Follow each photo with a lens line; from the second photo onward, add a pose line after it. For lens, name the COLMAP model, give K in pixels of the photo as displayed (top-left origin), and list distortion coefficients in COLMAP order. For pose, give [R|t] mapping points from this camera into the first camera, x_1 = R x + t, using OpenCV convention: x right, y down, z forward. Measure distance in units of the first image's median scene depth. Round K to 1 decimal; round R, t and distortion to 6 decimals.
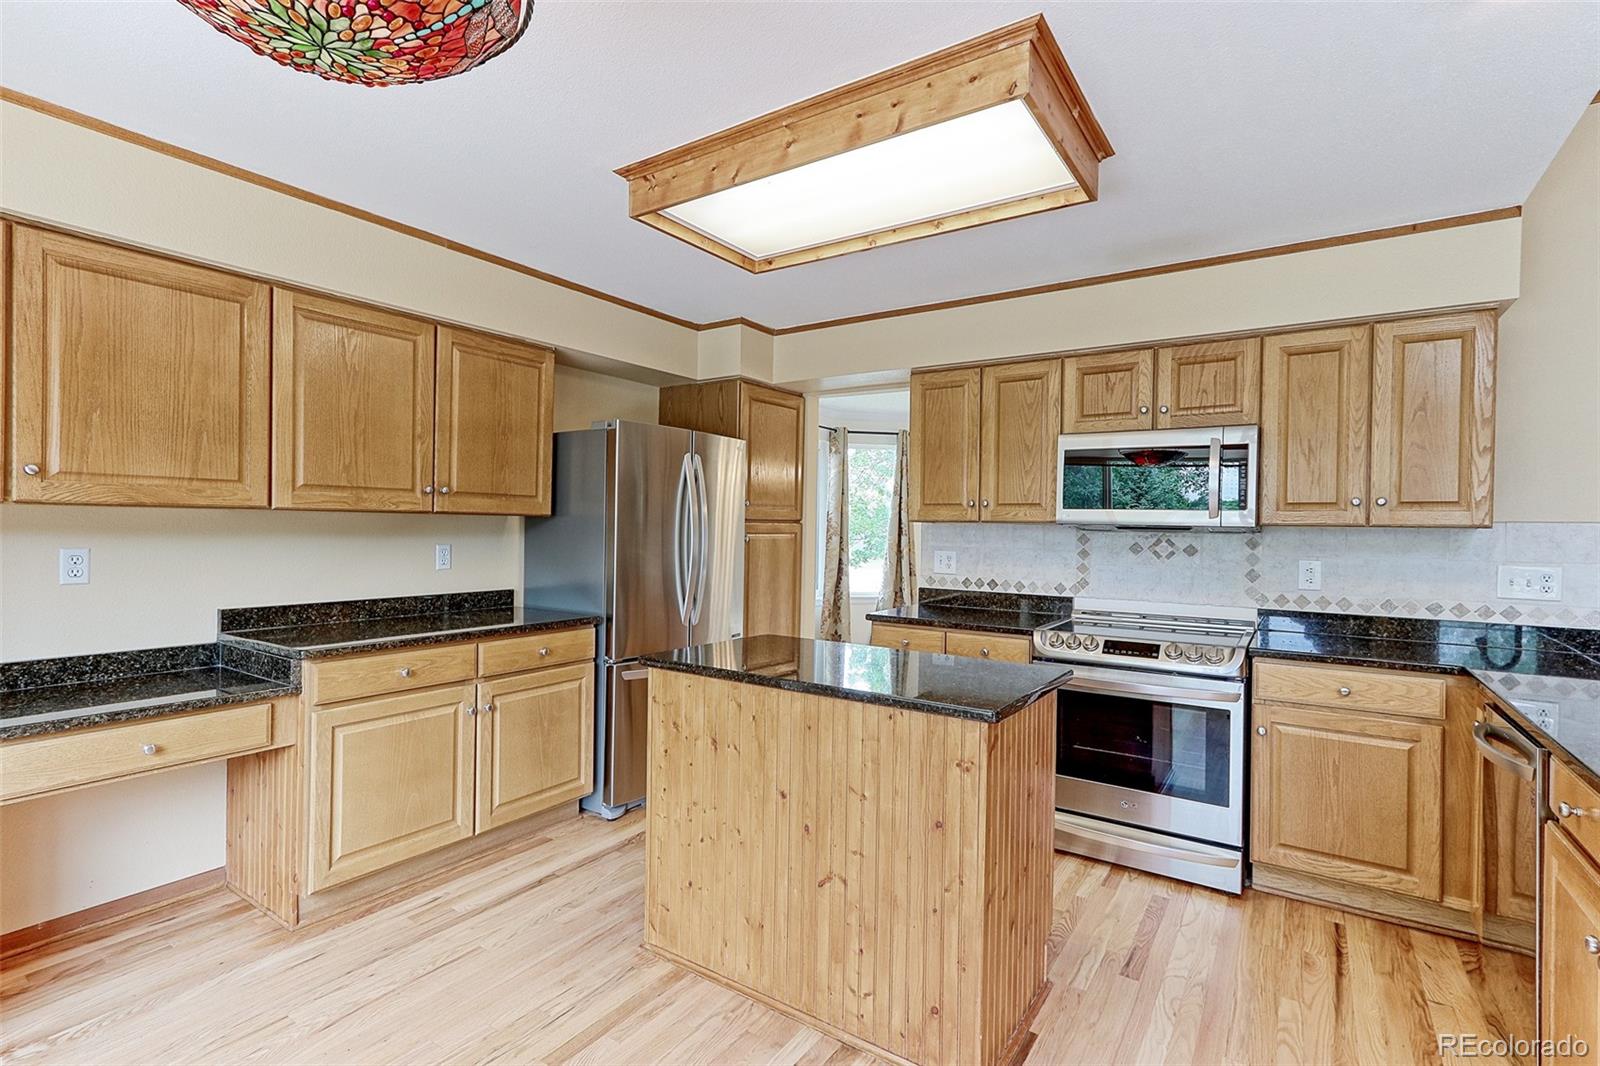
lens RADIAL K [[764.6, 0, 797.0], [0, 764.6, 533.4], [0, 0, 1]] dist [0.001296, 0.003463]
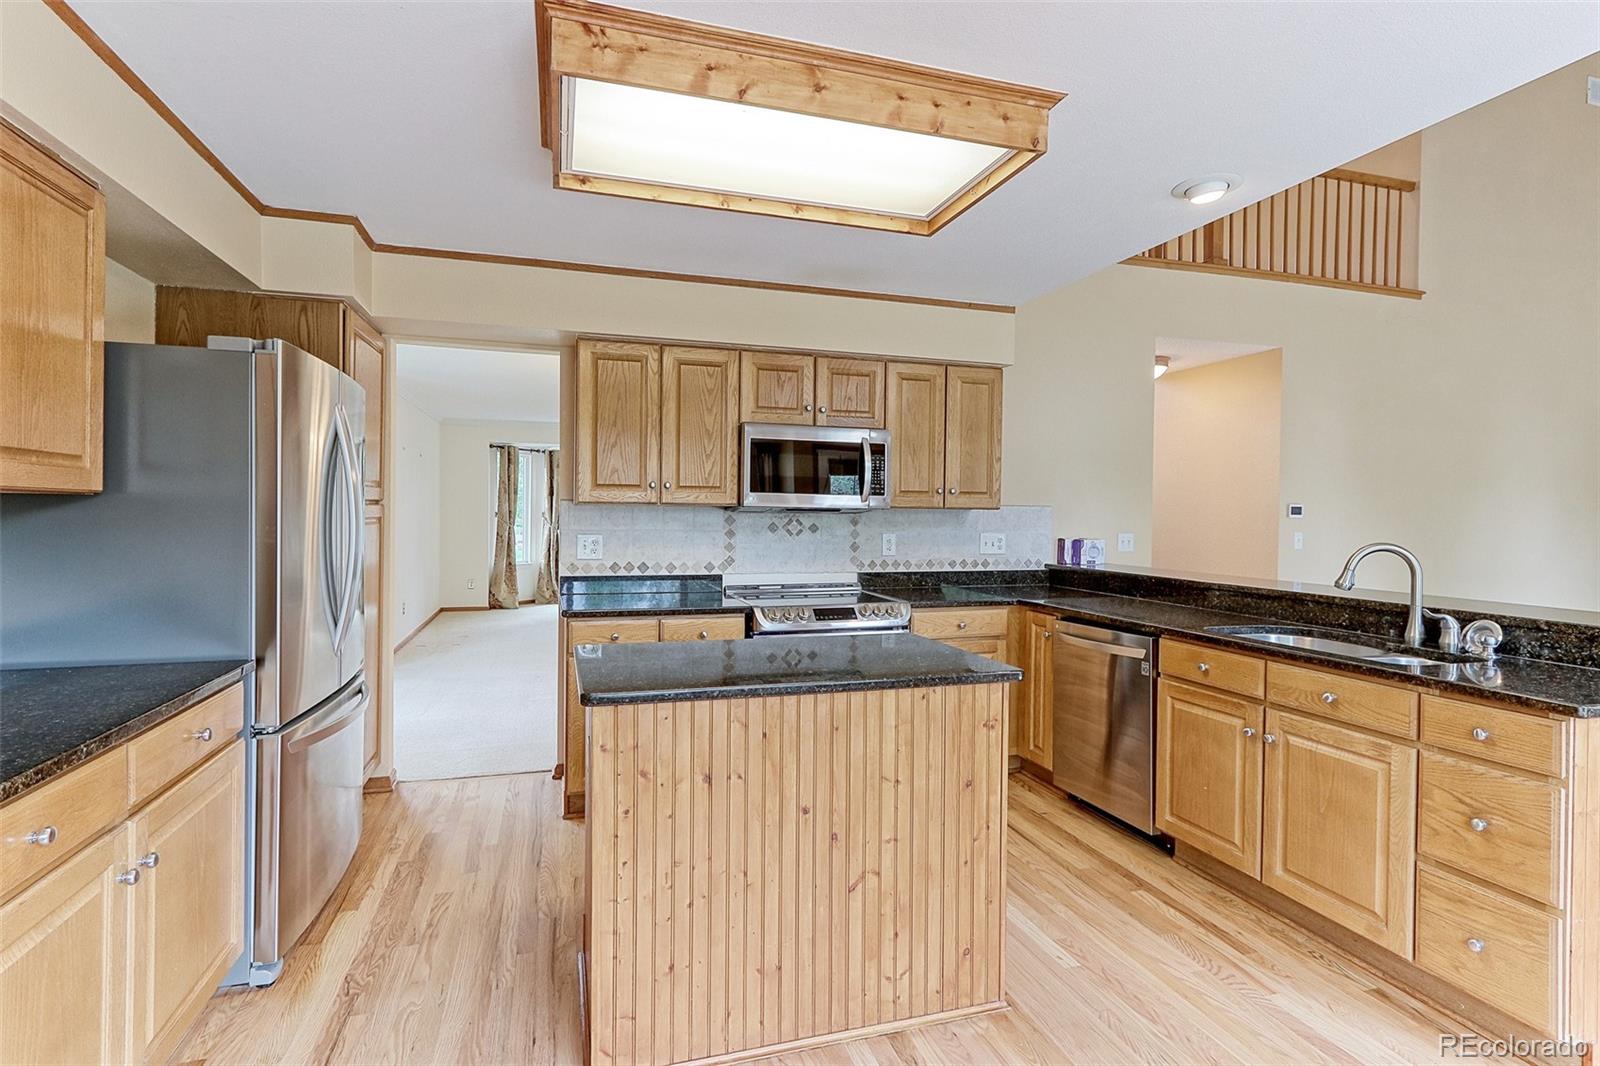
lens RADIAL K [[764.6, 0, 791.5], [0, 764.6, 522.5], [0, 0, 1]] dist [0.001296, 0.003463]
pose [[0.626764, -0.018010, 0.779001, -0.522903], [0.005807, 0.999813, 0.018442, -0.010620], [-0.779188, -0.007036, 0.626751, 0.323402]]
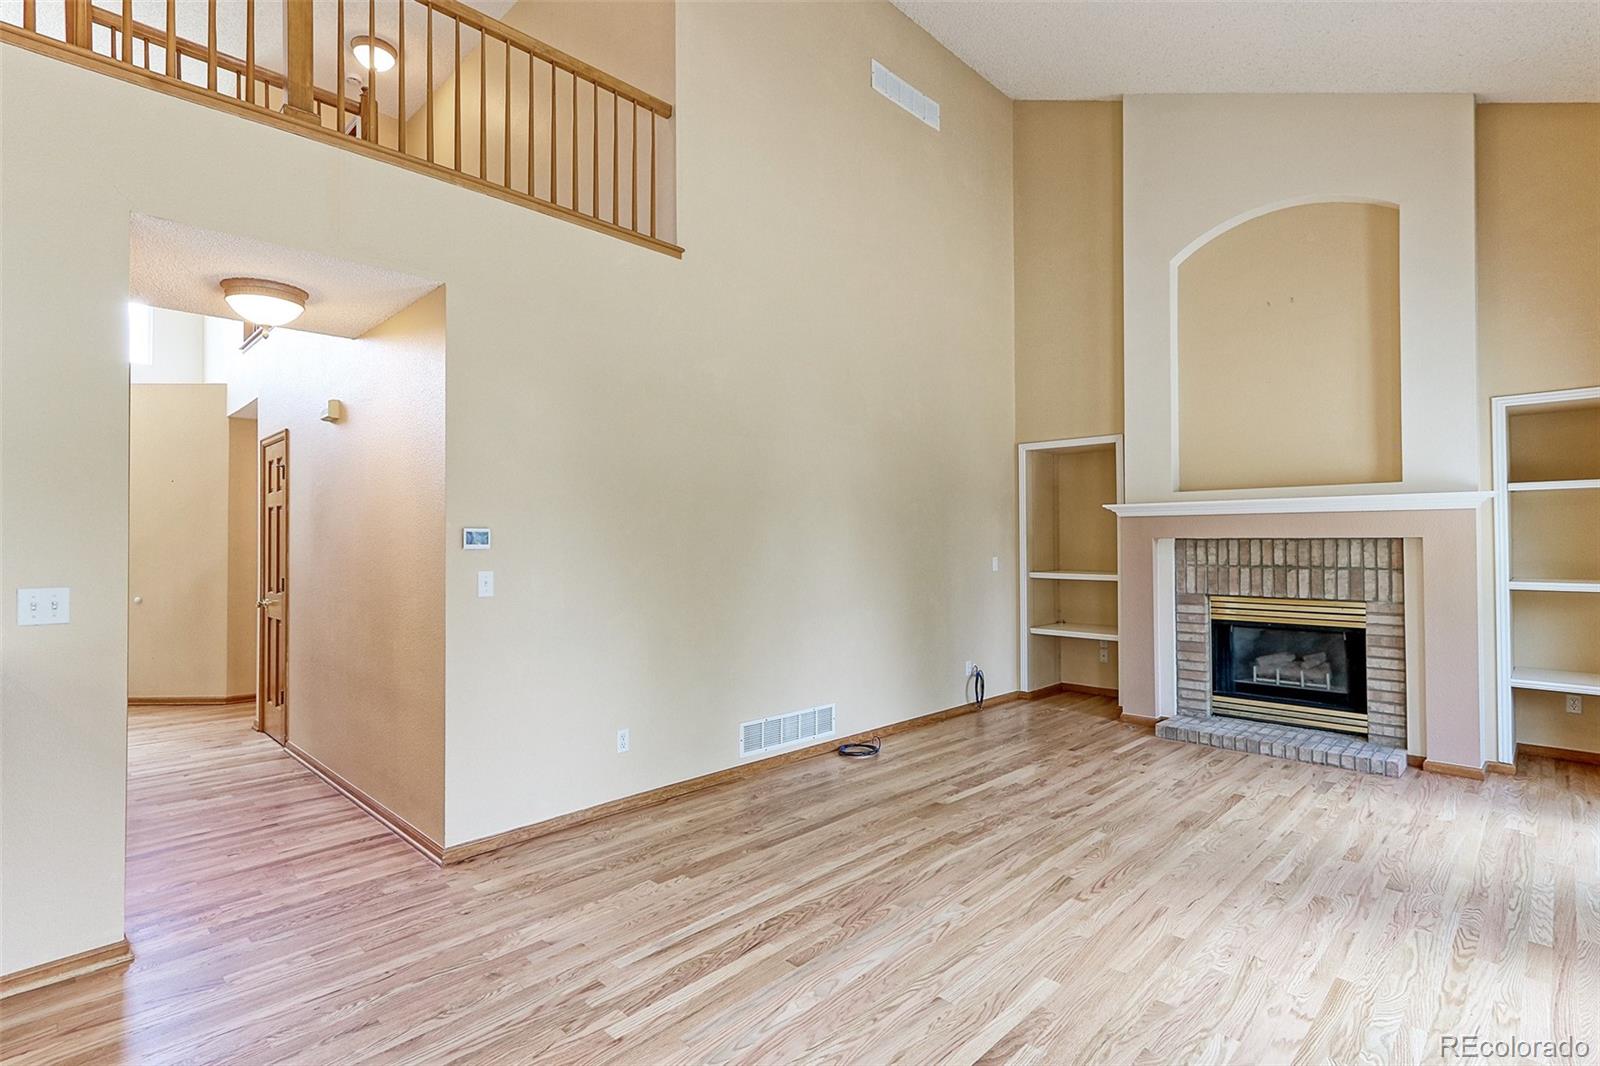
lens RADIAL K [[764.6, 0, 808.1], [0, 764.6, 525.0], [0, 0, 1]] dist [0.001296, 0.003463]
pose [[0.169786, 0.008781, 0.985442, 0.529054], [0.016223, 0.999800, -0.011704, 0.003996], [-0.985347, 0.017974, 0.169609, -0.154008]]
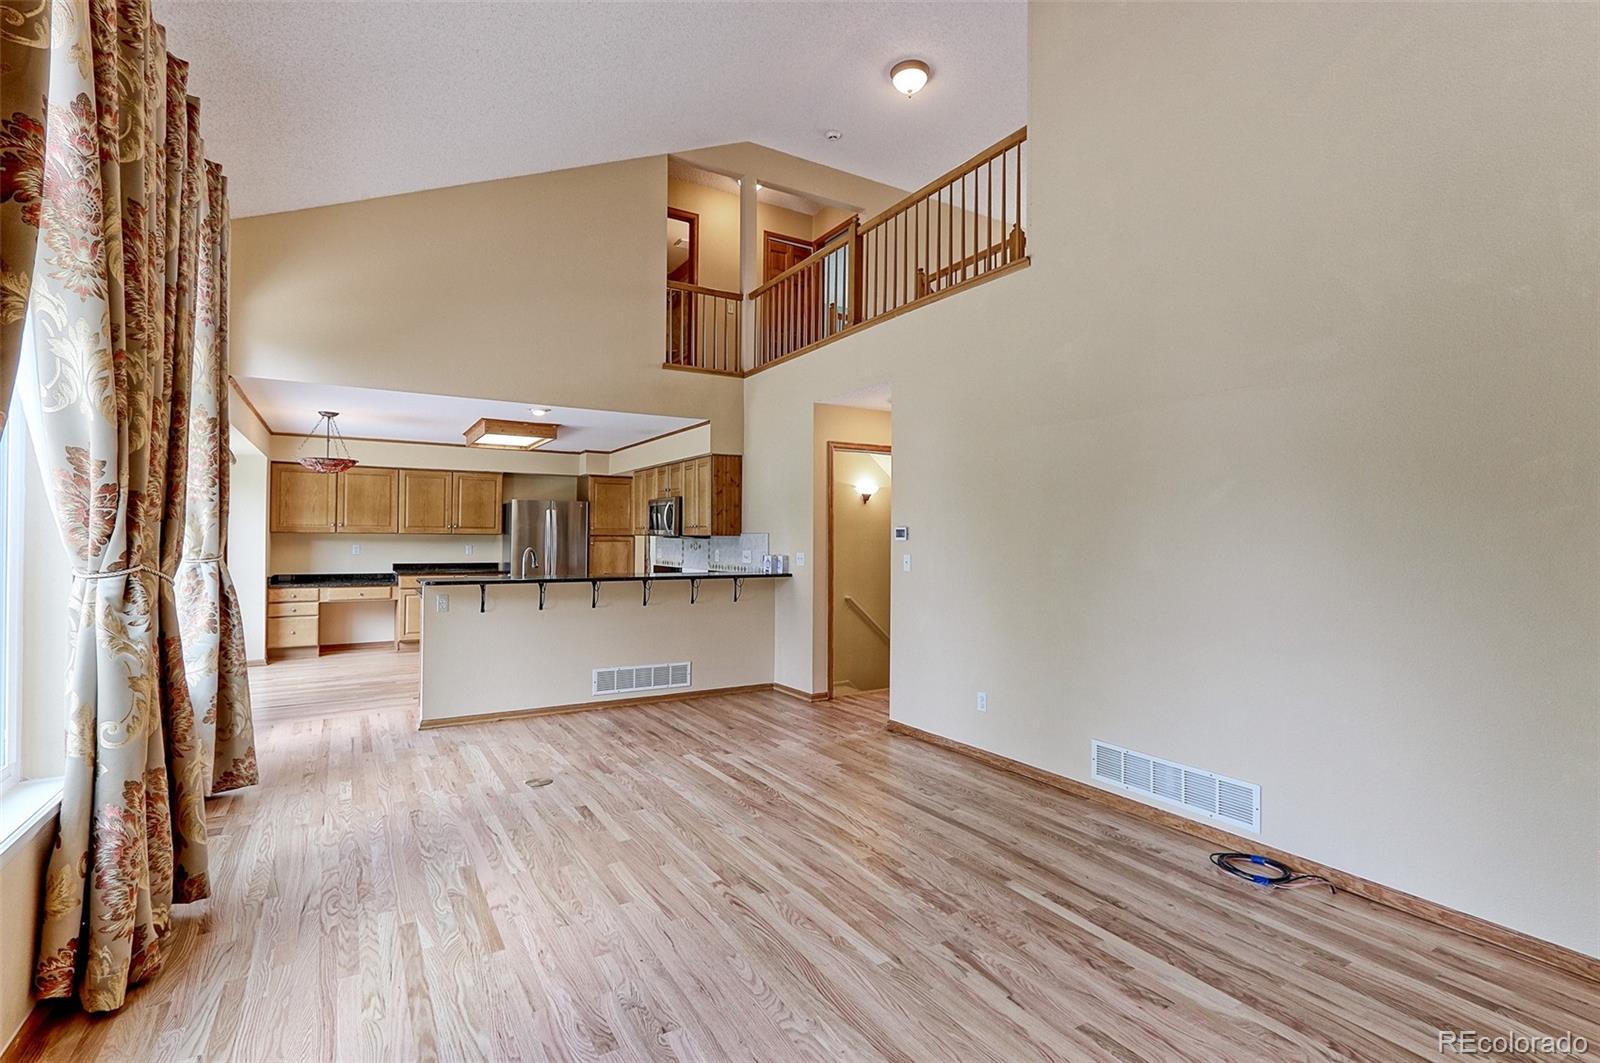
lens RADIAL K [[764.6, 0, 793.2], [0, 764.6, 528.0], [0, 0, 1]] dist [0.001296, 0.003463]
pose [[0.906837, -0.014270, -0.421239, 2.076336], [0.002708, 0.999603, -0.028032, 0.038872], [0.421472, 0.024279, 0.906516, -1.201905]]
